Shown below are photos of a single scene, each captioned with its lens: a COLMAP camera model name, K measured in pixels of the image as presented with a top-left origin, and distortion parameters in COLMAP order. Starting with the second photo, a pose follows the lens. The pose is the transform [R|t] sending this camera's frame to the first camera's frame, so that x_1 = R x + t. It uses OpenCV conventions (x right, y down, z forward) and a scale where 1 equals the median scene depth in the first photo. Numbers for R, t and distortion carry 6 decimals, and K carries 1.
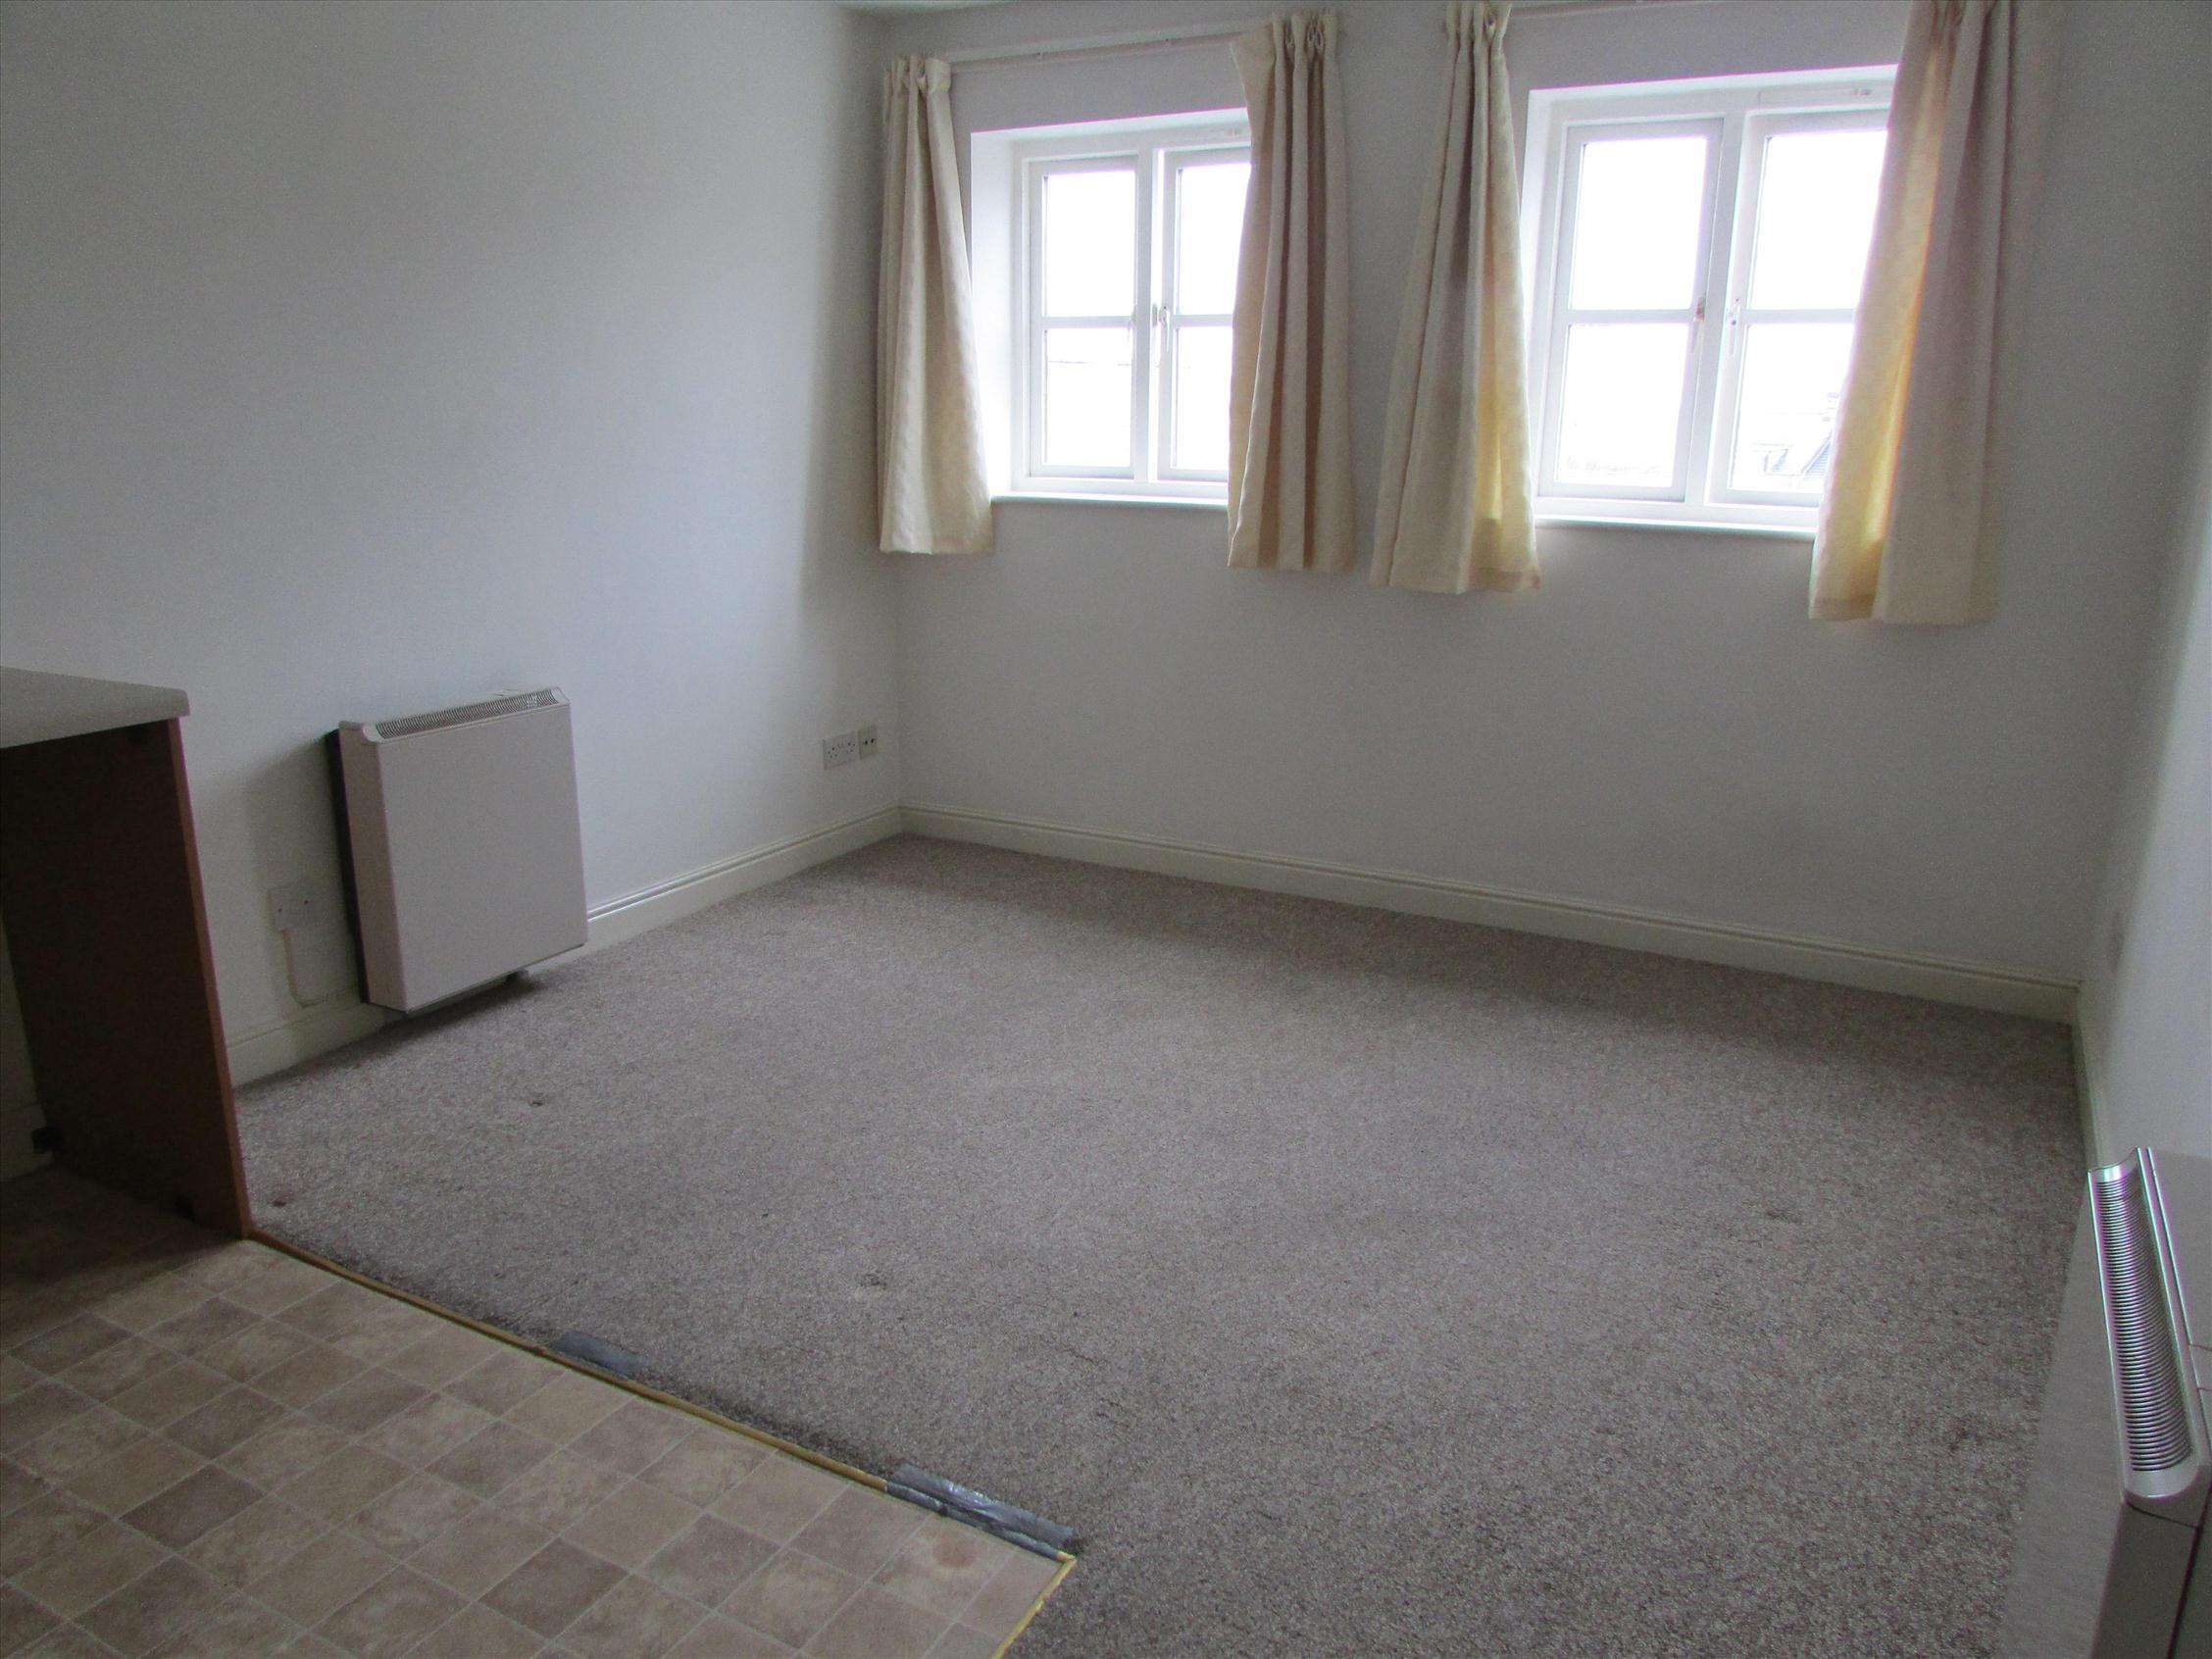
lens RADIAL K [[1566.3, 0, 1139.0], [0, 1566.3, 829.8], [0, 0, 1]] dist [-0.043070, -0.001128]
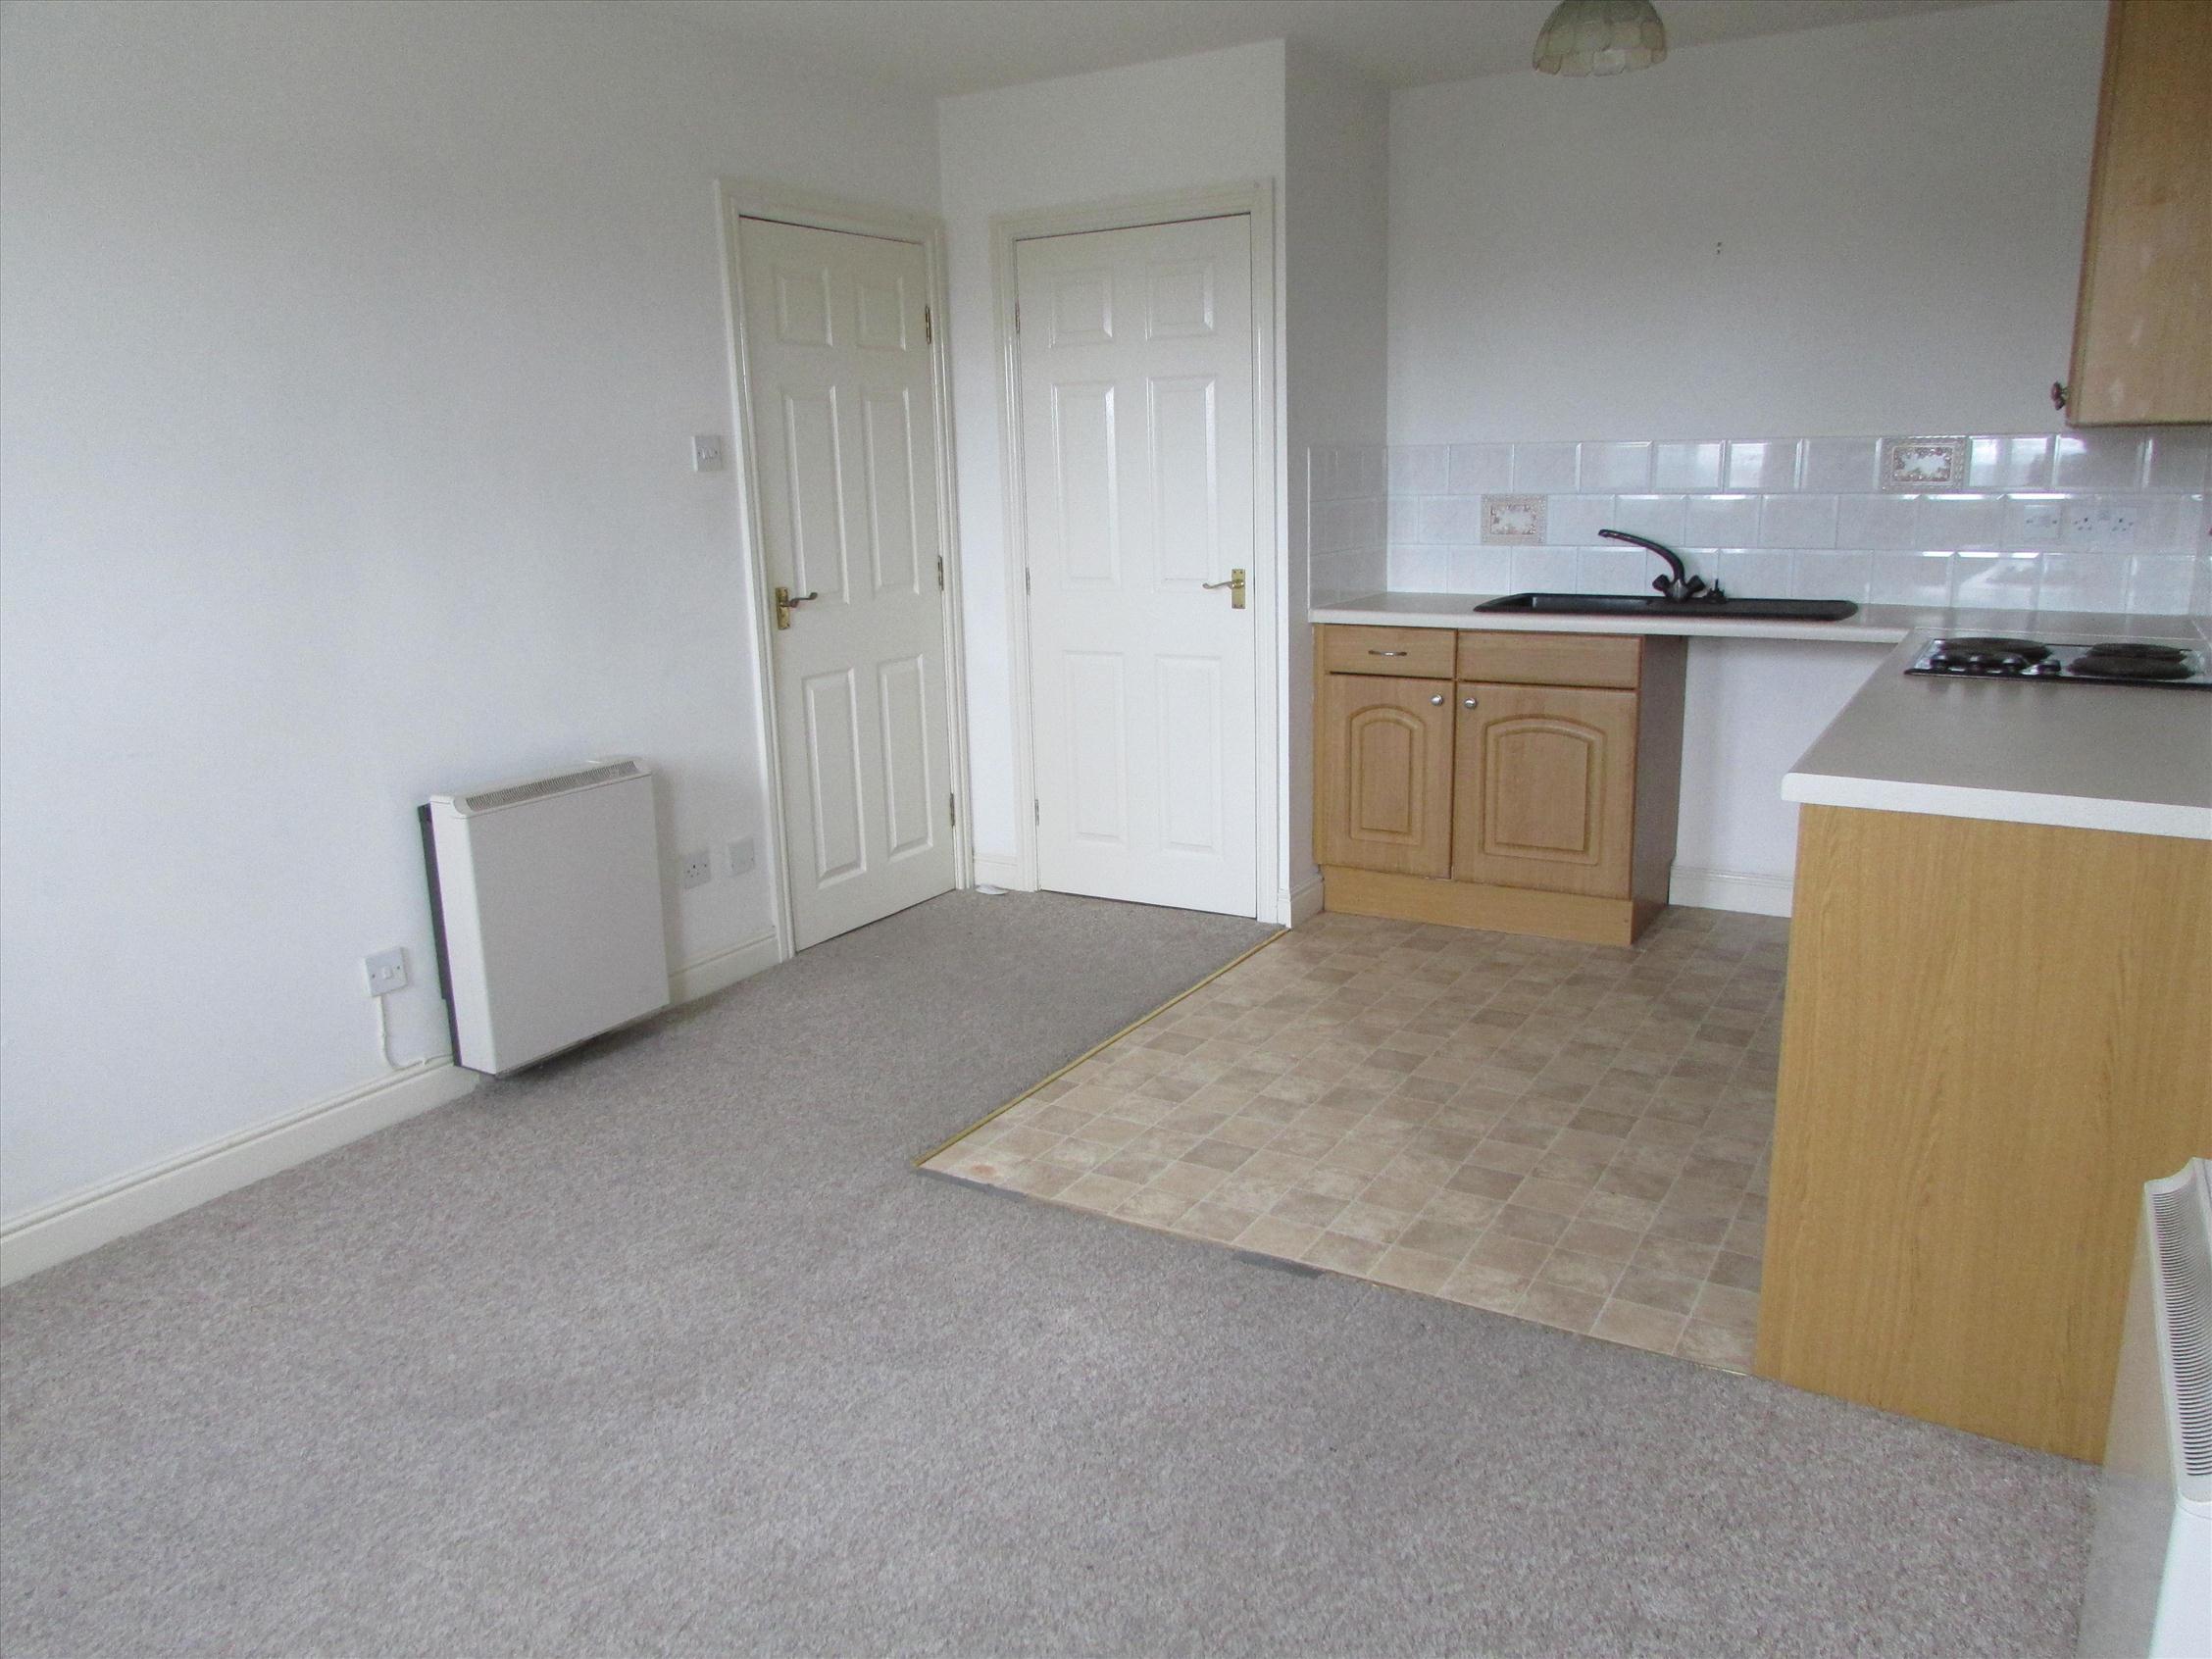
lens RADIAL K [[1603.2, 0, 1106.0], [0, 1603.2, 829.5], [0, 0, 1]] dist [-0.024430, 0.000132]
pose [[-0.998044, 0.000493, 0.062515, -0.329547], [0.030378, 0.877803, 0.478057, -0.603200], [-0.054640, 0.479021, -0.876101, 2.142779]]
